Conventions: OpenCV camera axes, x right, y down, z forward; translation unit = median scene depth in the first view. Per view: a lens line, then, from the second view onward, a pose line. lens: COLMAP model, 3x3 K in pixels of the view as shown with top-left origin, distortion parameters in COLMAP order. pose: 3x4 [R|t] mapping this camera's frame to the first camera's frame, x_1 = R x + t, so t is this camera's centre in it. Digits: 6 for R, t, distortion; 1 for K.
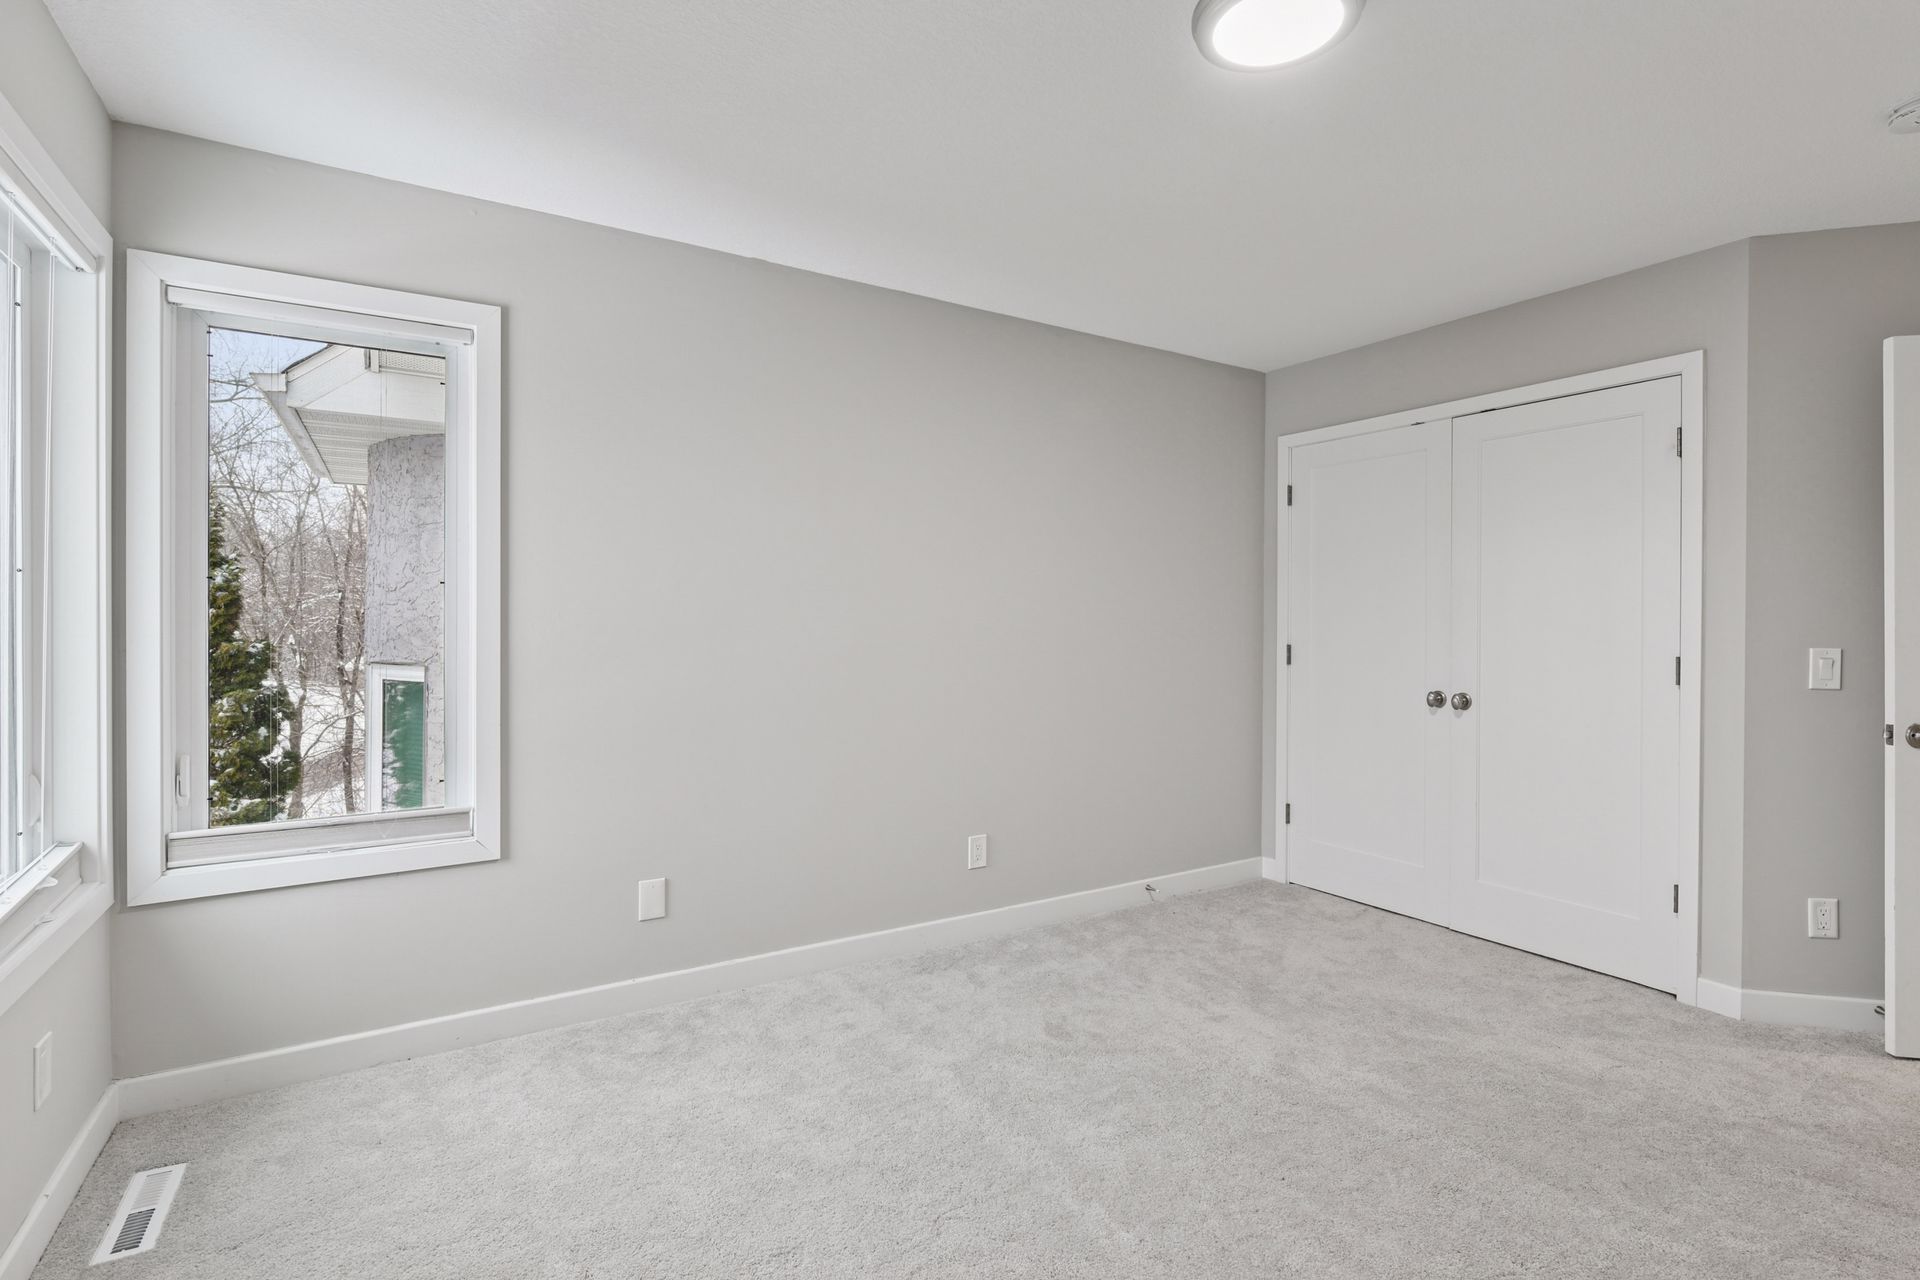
lens RADIAL K [[904.0, 0, 960.0], [0, 904.0, 640.0], [0, 0, 1]] dist [0.001710, 0.000205]
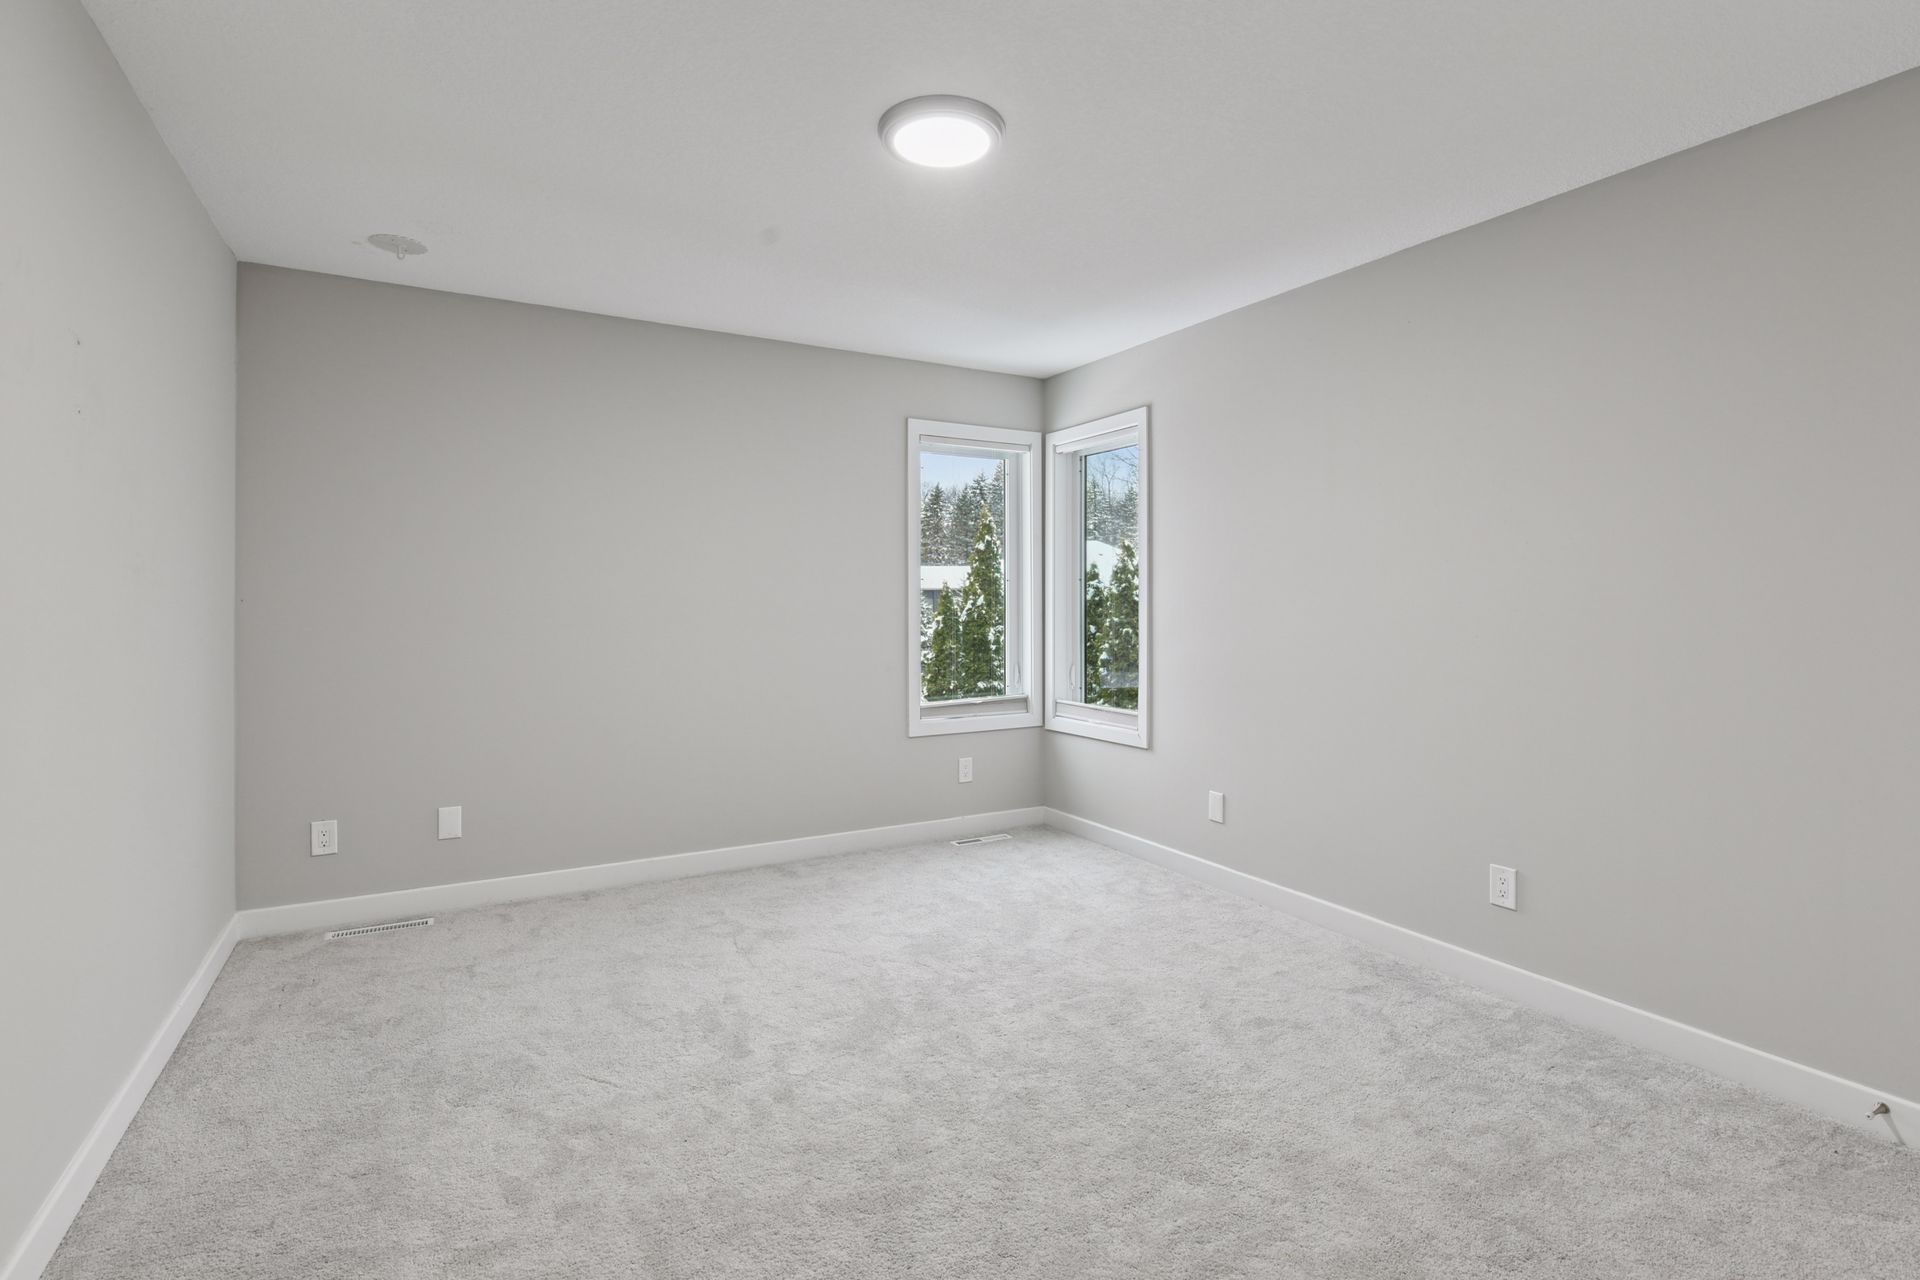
lens RADIAL K [[912.7, 0, 961.7], [0, 912.7, 616.8], [0, 0, 1]] dist [-0.005862, -0.000160]
pose [[-0.034597, 0.018842, -0.999224, 1.125858], [-0.015605, 0.999690, 0.019391, -0.018743], [0.999280, 0.016263, -0.034292, 0.725018]]
